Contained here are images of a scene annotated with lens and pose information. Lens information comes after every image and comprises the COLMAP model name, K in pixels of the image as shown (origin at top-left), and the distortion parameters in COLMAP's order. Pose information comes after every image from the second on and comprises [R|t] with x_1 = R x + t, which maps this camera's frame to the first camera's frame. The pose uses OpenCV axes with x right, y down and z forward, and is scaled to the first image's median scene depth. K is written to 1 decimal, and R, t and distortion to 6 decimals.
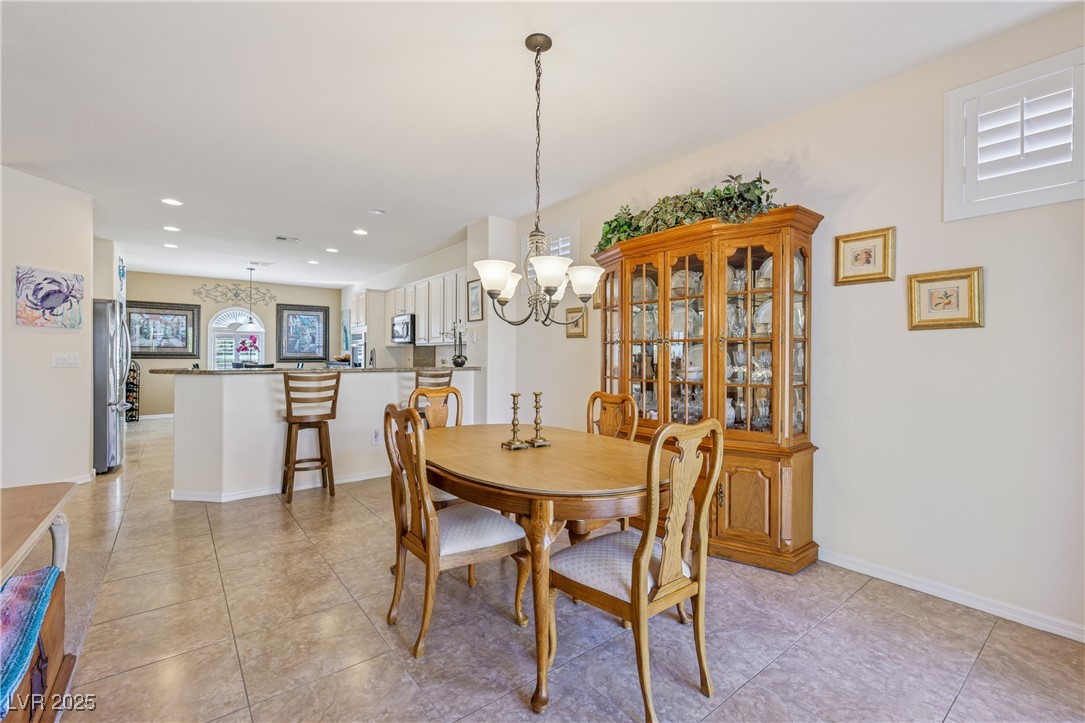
lens RADIAL K [[473.2, 0, 542.2], [0, 473.2, 354.6], [0, 0, 1]] dist [0.003222, 0.000247]
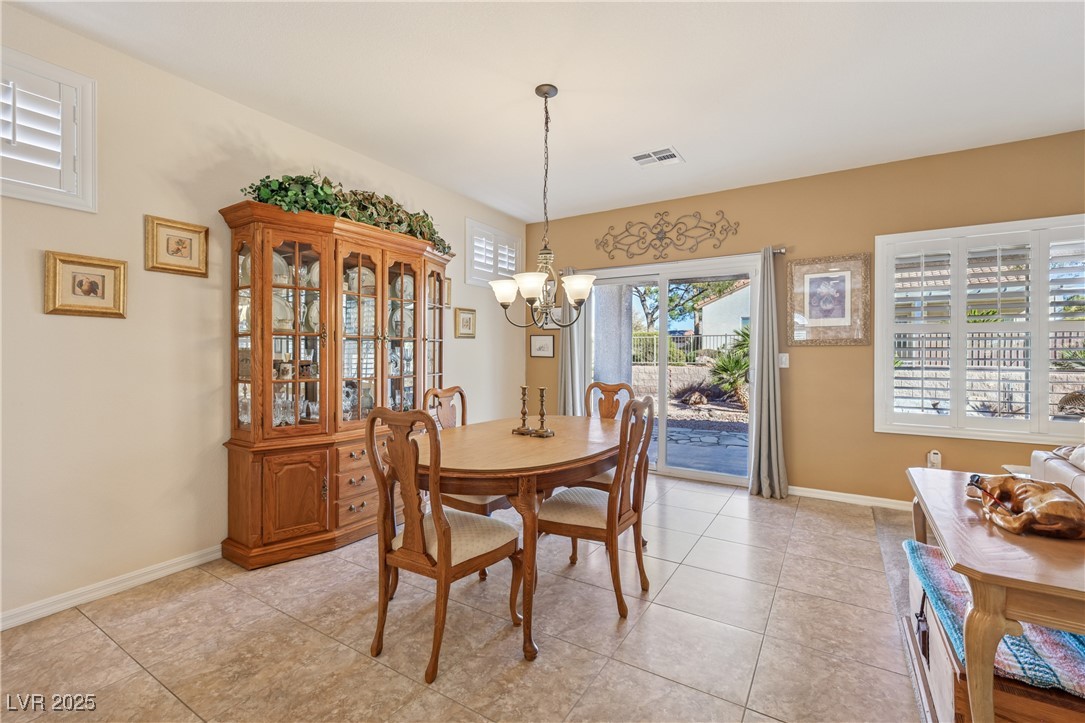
lens RADIAL K [[473.2, 0, 542.2], [0, 473.2, 354.6], [0, 0, 1]] dist [0.003222, 0.000247]
pose [[-0.344542, -0.006639, 0.938748, -0.304626], [-0.005913, 0.999971, 0.004901, -0.000042], [-0.938752, -0.003862, -0.344571, 0.383752]]
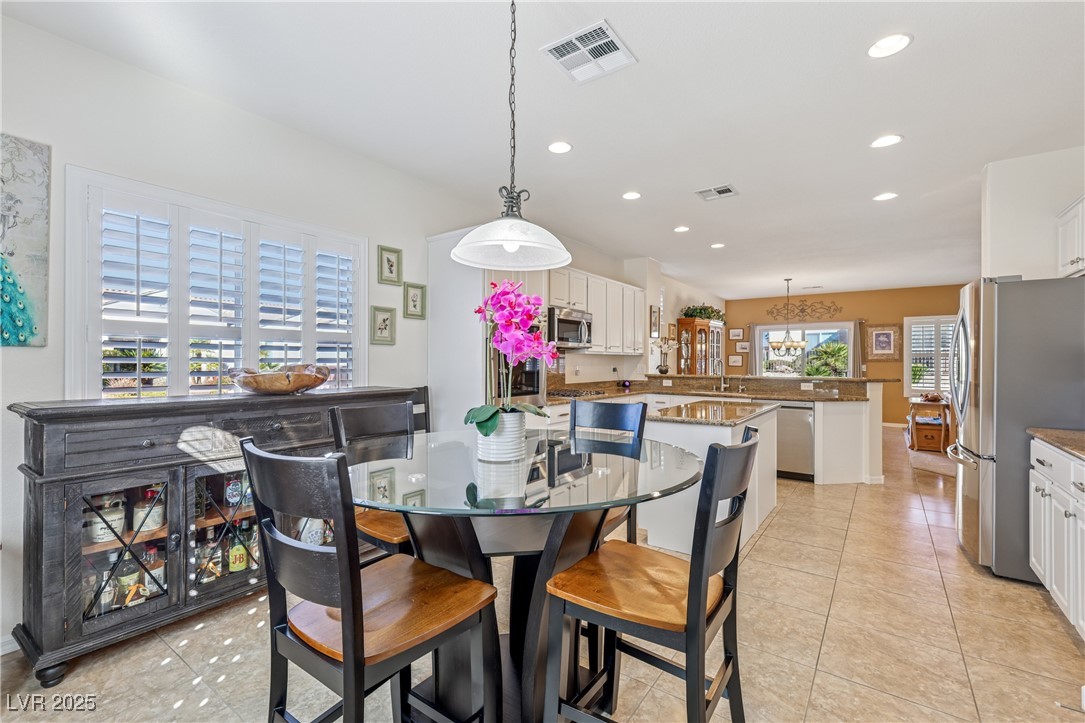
lens RADIAL K [[473.2, 0, 542.2], [0, 473.2, 354.6], [0, 0, 1]] dist [0.003222, 0.000247]
pose [[-0.276026, 0.008137, 0.961116, -0.812670], [-0.007670, 0.999914, -0.010669, -0.006541], [-0.961120, -0.010316, -0.275939, 1.037486]]
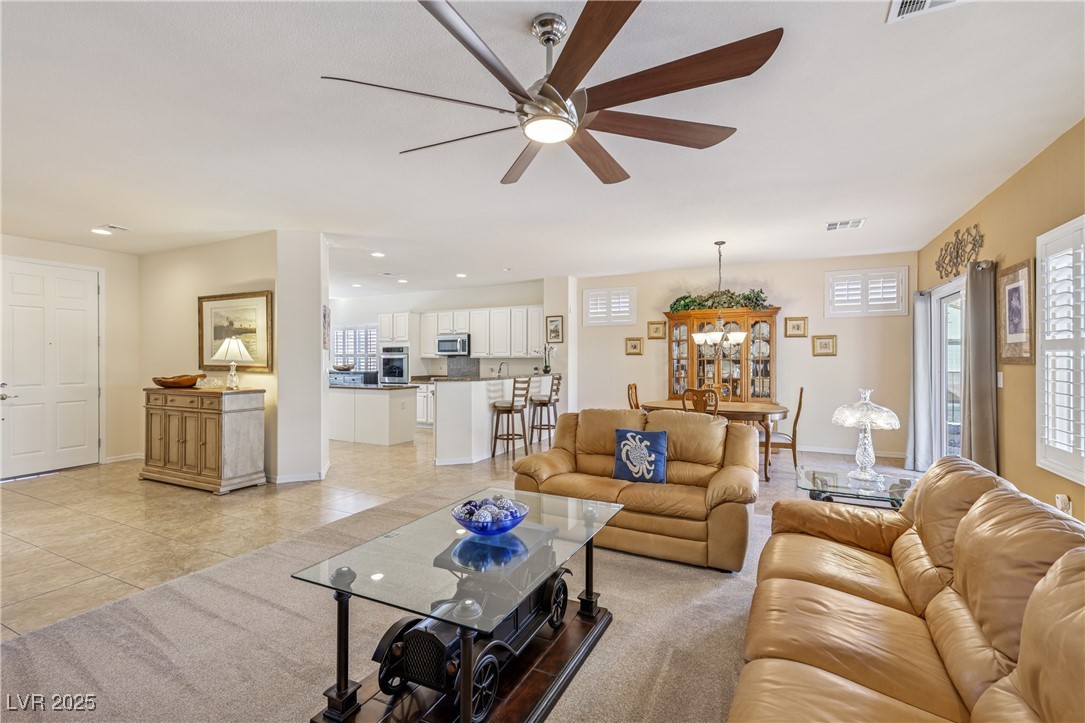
lens RADIAL K [[481.1, 0, 545.7], [0, 481.1, 358.4], [0, 0, 1]] dist [0.001745, 0.000102]
pose [[0.905696, -0.006472, 0.423879, -0.518128], [0.005569, 0.999979, 0.003369, -0.016591], [-0.423892, -0.000691, 0.905712, -0.245166]]
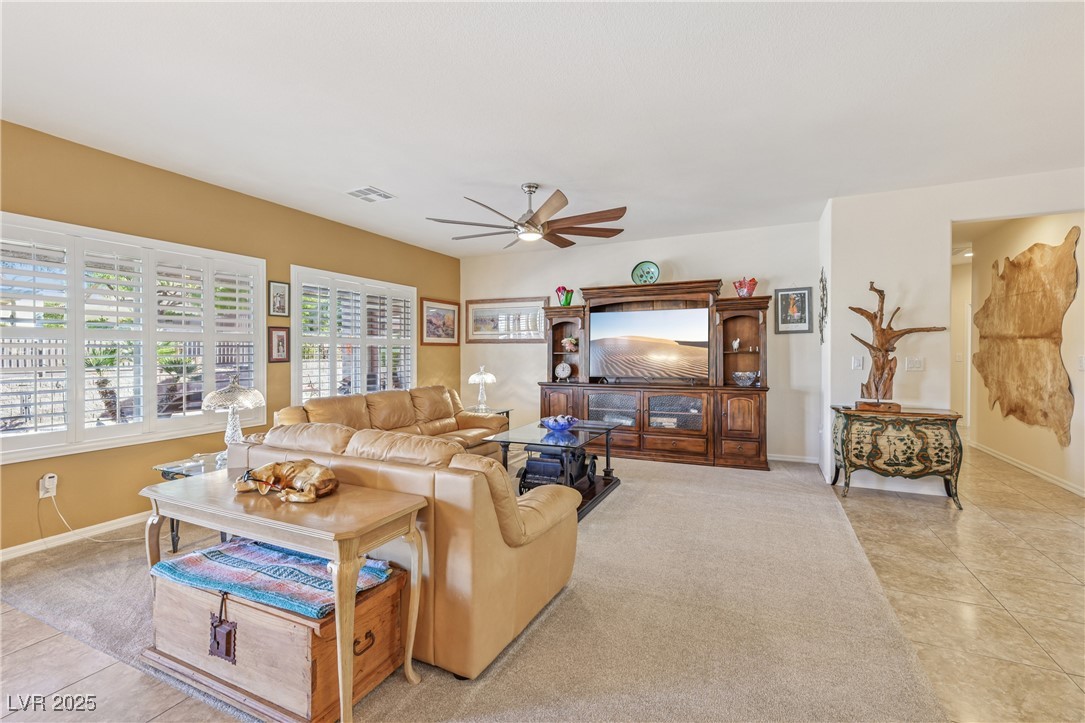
lens RADIAL K [[473.2, 0, 542.2], [0, 473.2, 354.6], [0, 0, 1]] dist [0.003222, 0.000247]
pose [[-0.893817, 0.000221, -0.448432, -0.206801], [0.001324, 0.999997, -0.002144, -0.005220], [0.448430, -0.002510, -0.893814, 0.413158]]
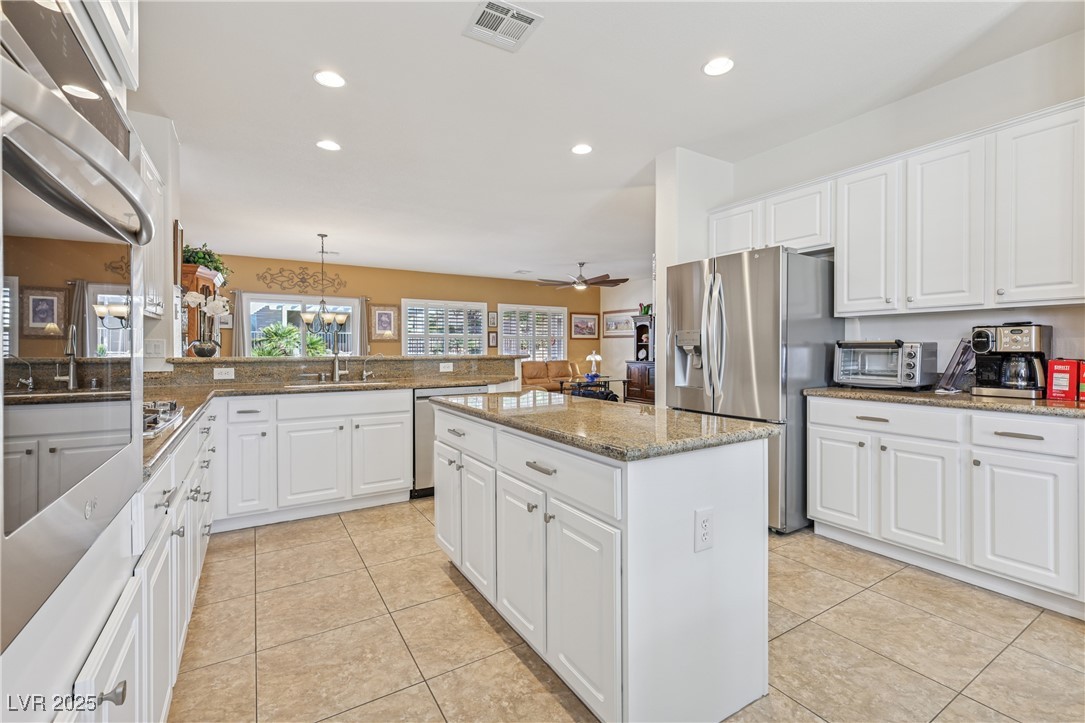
lens RADIAL K [[473.2, 0, 542.2], [0, 473.2, 354.6], [0, 0, 1]] dist [0.003222, 0.000247]
pose [[-0.993503, -0.005239, 0.113689, -0.448316], [-0.004122, 0.999941, 0.010055, 0.008185], [-0.113735, 0.009521, -0.993466, 1.001807]]
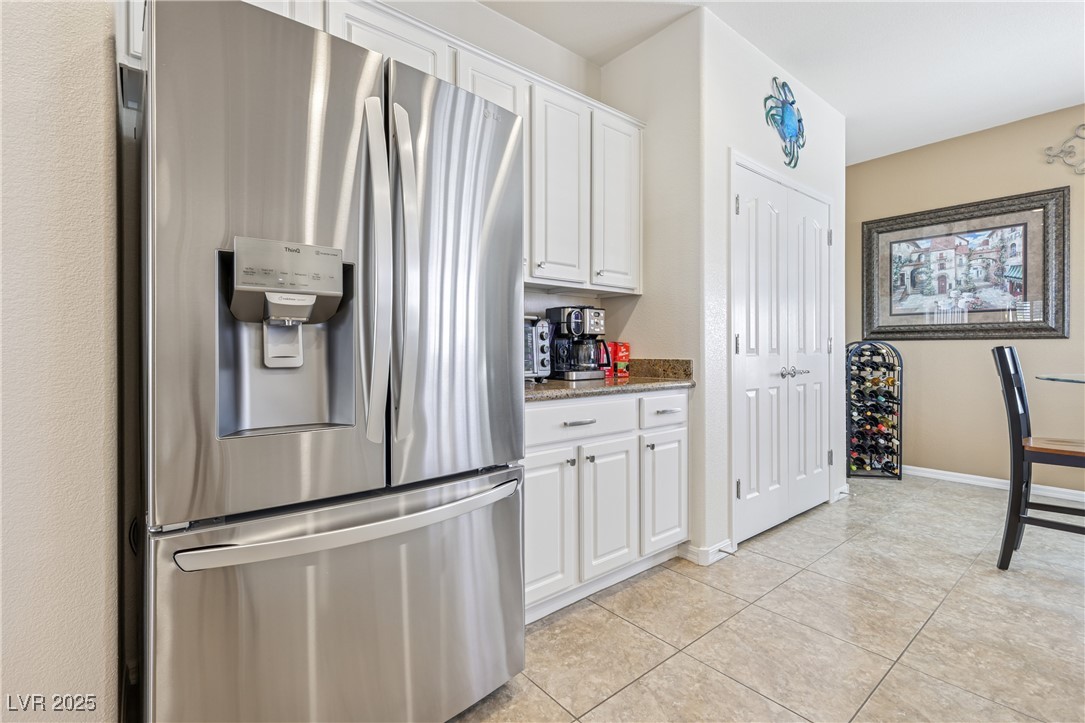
lens RADIAL K [[490.6, 0, 542.4], [0, 490.6, 351.2], [0, 0, 1]] dist [0.003146, 0.000205]
pose [[0.026909, -0.004222, -0.999629, -0.399330], [0.005190, 0.999978, -0.004084, 0.019544], [0.999624, -0.005079, 0.026930, 0.654084]]
